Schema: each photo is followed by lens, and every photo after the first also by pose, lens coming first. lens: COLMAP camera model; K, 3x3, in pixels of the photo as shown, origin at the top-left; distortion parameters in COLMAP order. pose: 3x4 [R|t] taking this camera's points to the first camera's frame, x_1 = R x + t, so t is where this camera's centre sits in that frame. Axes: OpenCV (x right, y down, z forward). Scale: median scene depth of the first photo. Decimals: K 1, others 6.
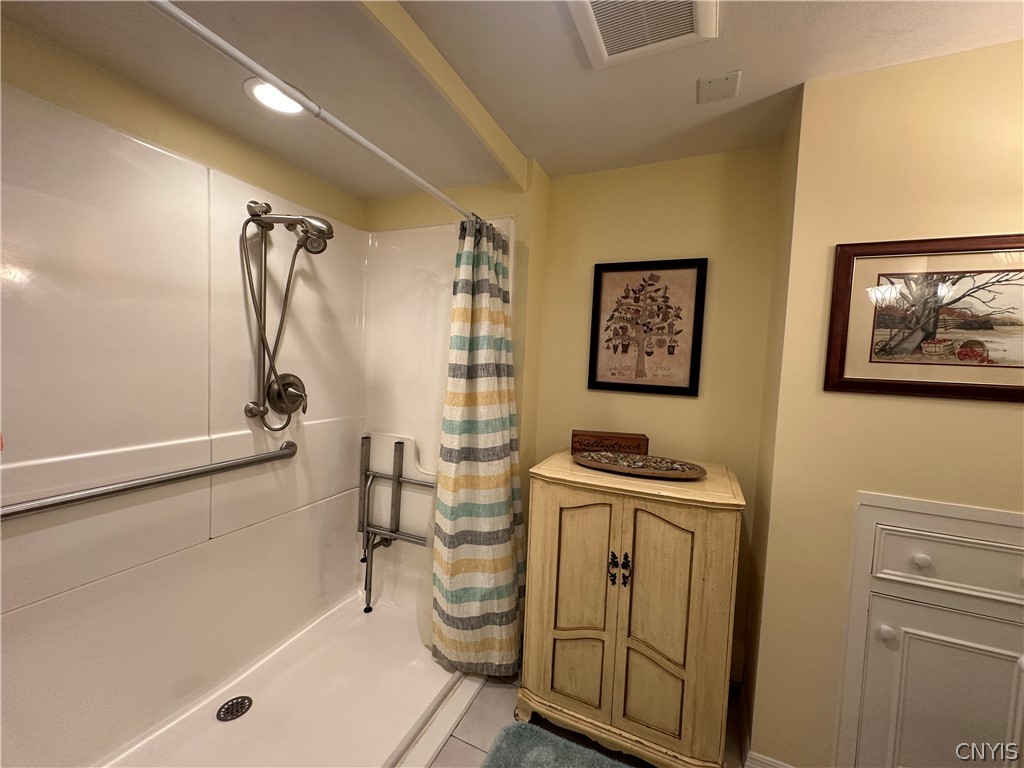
lens RADIAL K [[408.4, 0, 511.5], [0, 408.4, 383.3], [0, 0, 1]] dist [-0.002755, 0.000963]
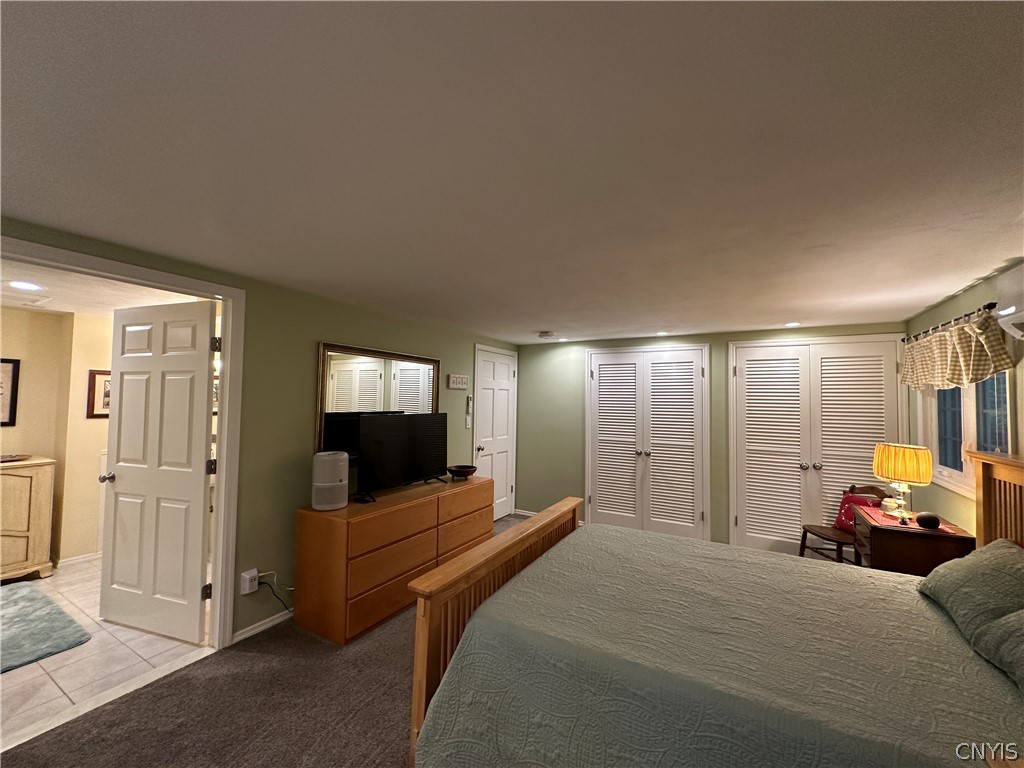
lens RADIAL K [[408.4, 0, 513.0], [0, 408.4, 387.1], [0, 0, 1]] dist [-0.002755, 0.000963]
pose [[0.103418, -0.007581, 0.994609, -1.686812], [0.039473, 0.999214, 0.003511, -0.089325], [-0.993854, 0.038897, 0.103636, -2.176334]]
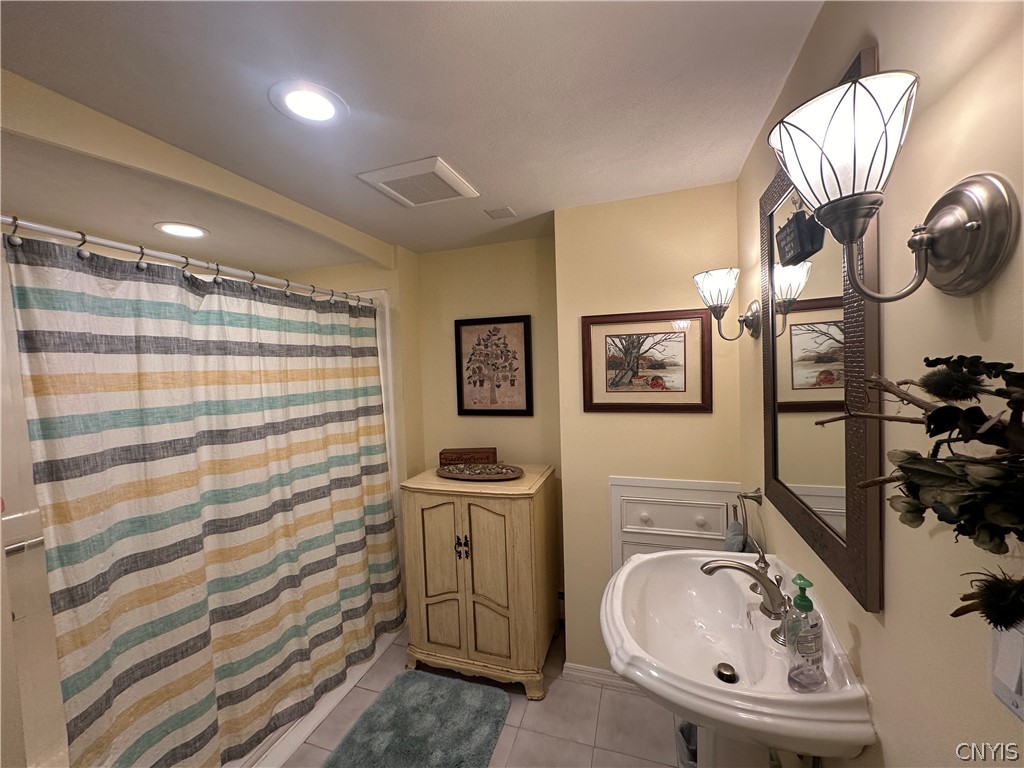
lens RADIAL K [[408.4, 0, 513.3], [0, 408.4, 385.2], [0, 0, 1]] dist [-0.002755, 0.000963]
pose [[0.991431, -0.078623, 0.104317, 0.330363], [0.079702, 0.996799, -0.006214, -0.084970], [-0.103495, 0.014475, 0.994525, -0.438852]]
